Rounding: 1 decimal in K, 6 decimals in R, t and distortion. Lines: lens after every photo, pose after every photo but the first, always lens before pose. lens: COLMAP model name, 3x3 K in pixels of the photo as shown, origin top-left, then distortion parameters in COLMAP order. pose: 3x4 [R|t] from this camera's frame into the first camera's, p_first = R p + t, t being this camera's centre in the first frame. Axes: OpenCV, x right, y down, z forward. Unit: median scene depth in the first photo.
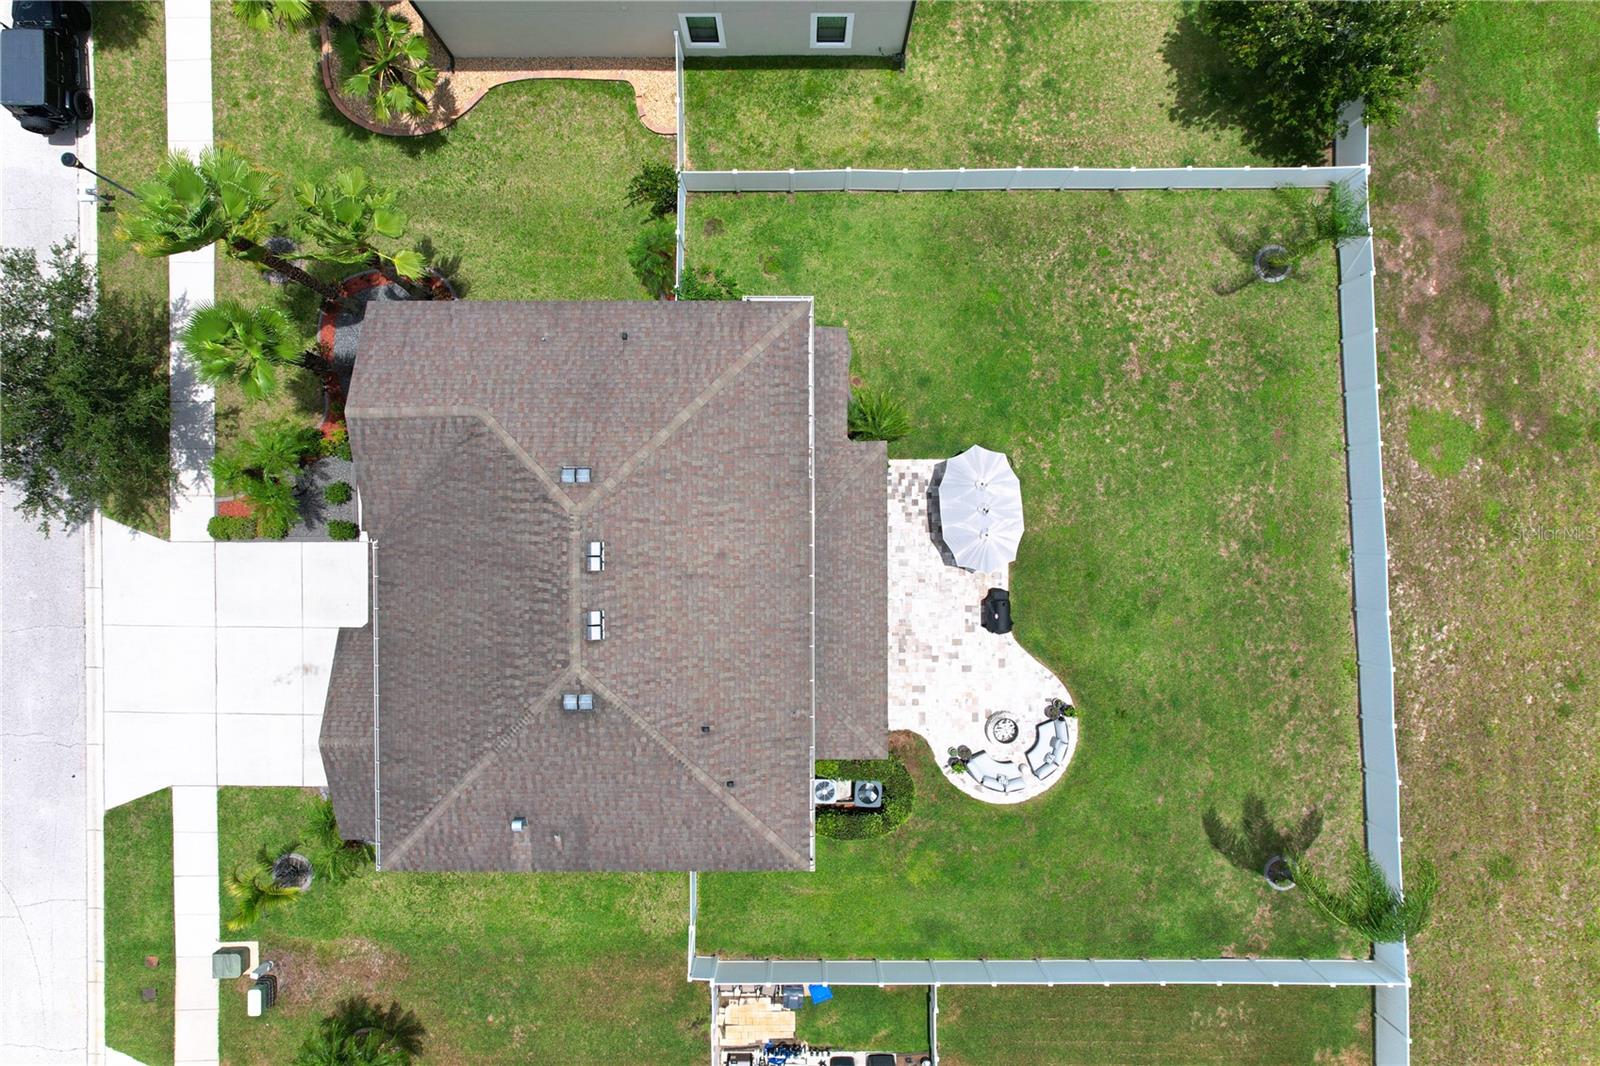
lens RADIAL K [[1003.6, 0, 800.0], [0, 1003.6, 533.0], [0, 0, 1]] dist [0.006578, 0.000844]
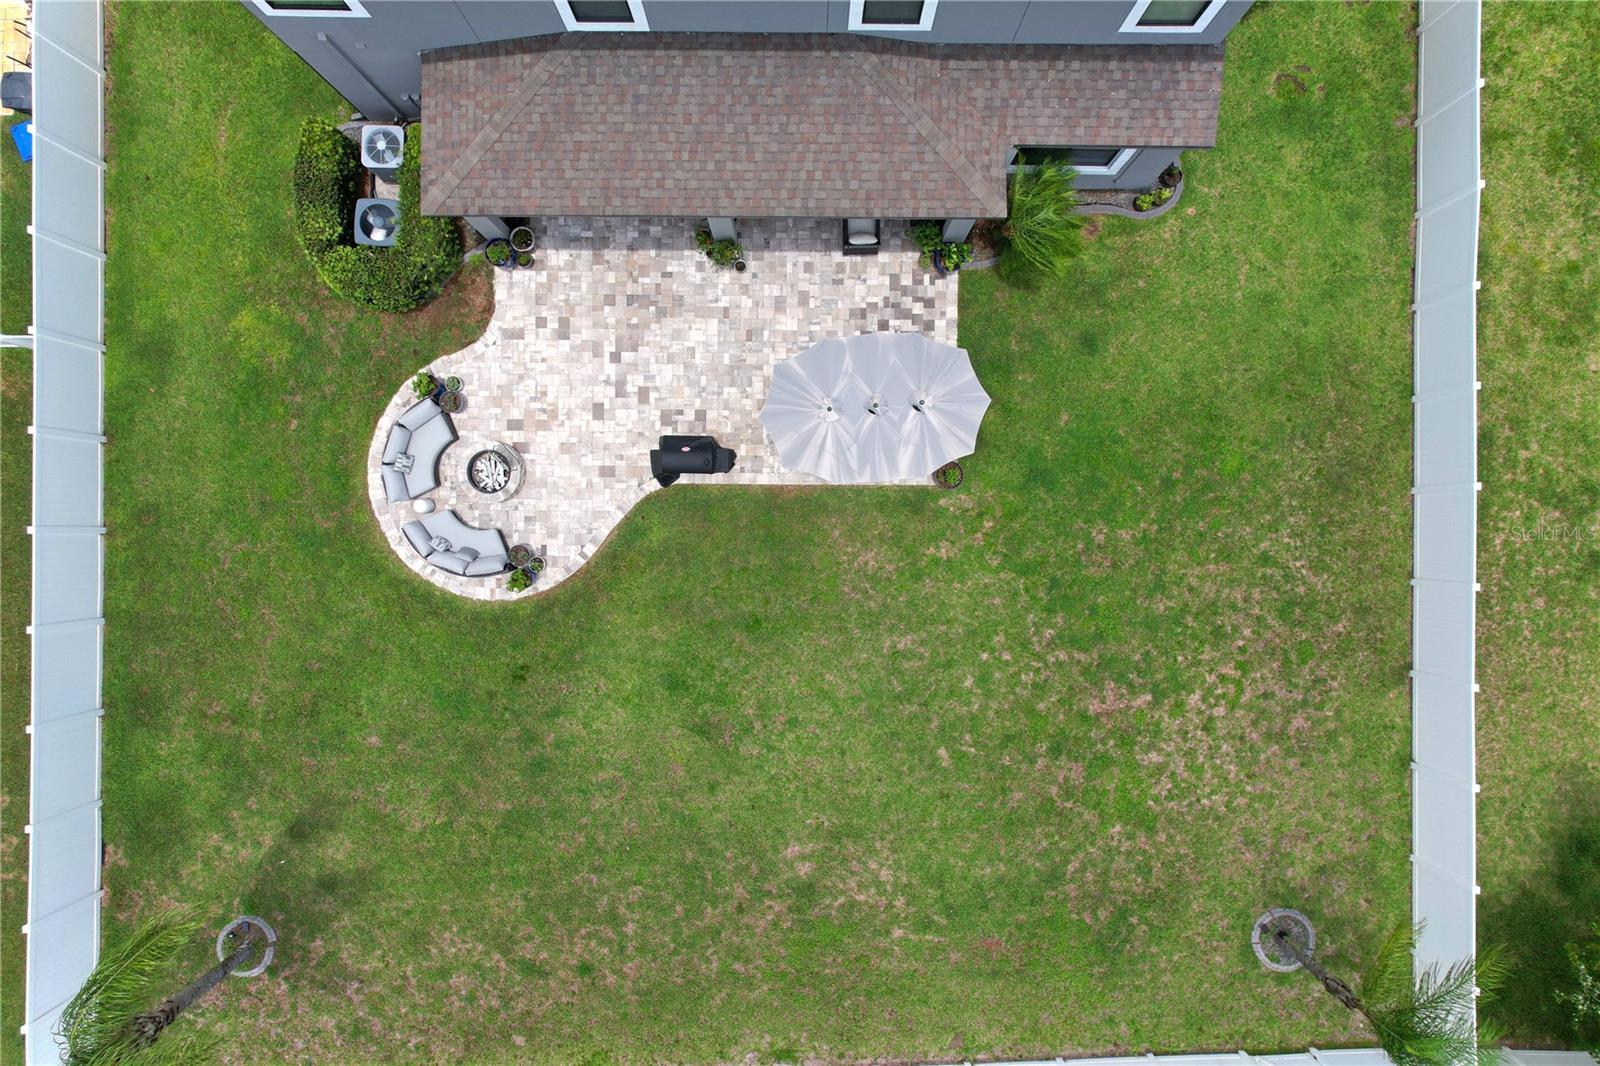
lens RADIAL K [[1003.6, 0, 800.0], [0, 1003.6, 533.0], [0, 0, 1]] dist [0.006578, 0.000844]
pose [[-0.009788, 0.999940, 0.004846, 0.232704], [-0.999952, -0.009783, -0.001055, 0.017467], [-0.001008, -0.004856, 0.999988, 0.413346]]
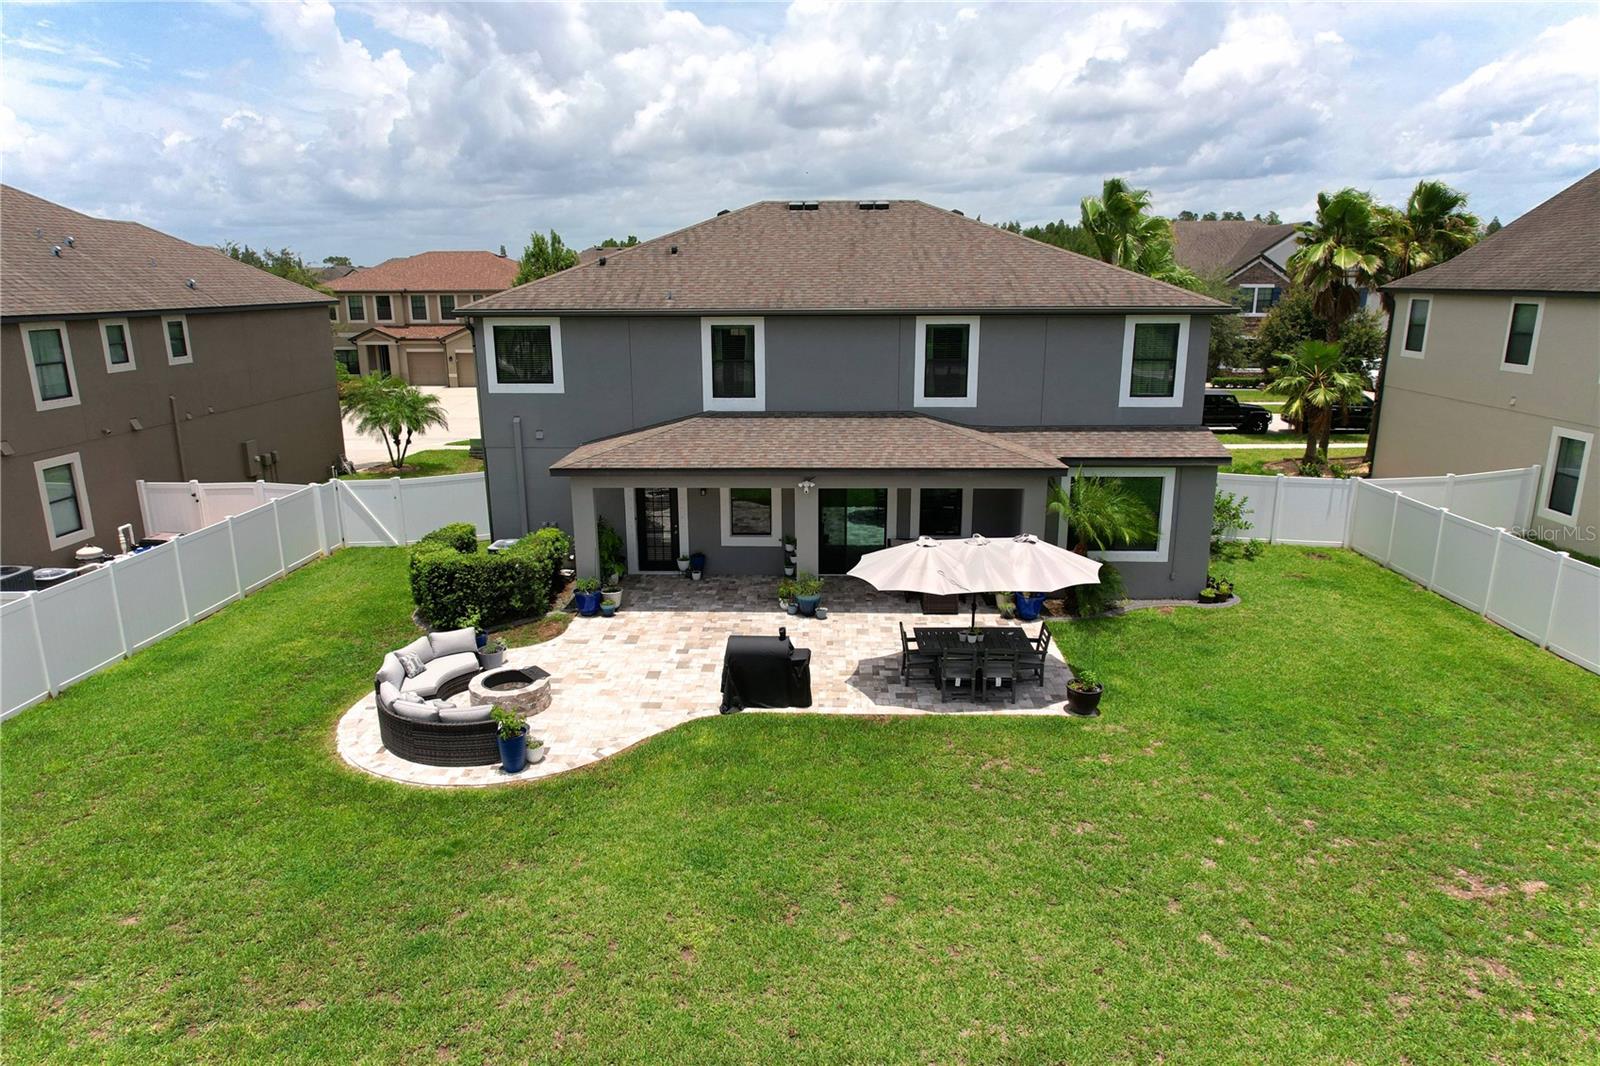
lens RADIAL K [[1003.6, 0, 800.0], [0, 1003.6, 533.0], [0, 0, 1]] dist [0.006578, 0.000844]
pose [[-0.035362, 0.245930, -0.968642, 0.629945], [-0.999372, -0.010699, 0.033767, 0.045908], [-0.002060, 0.969229, 0.246154, 0.806643]]
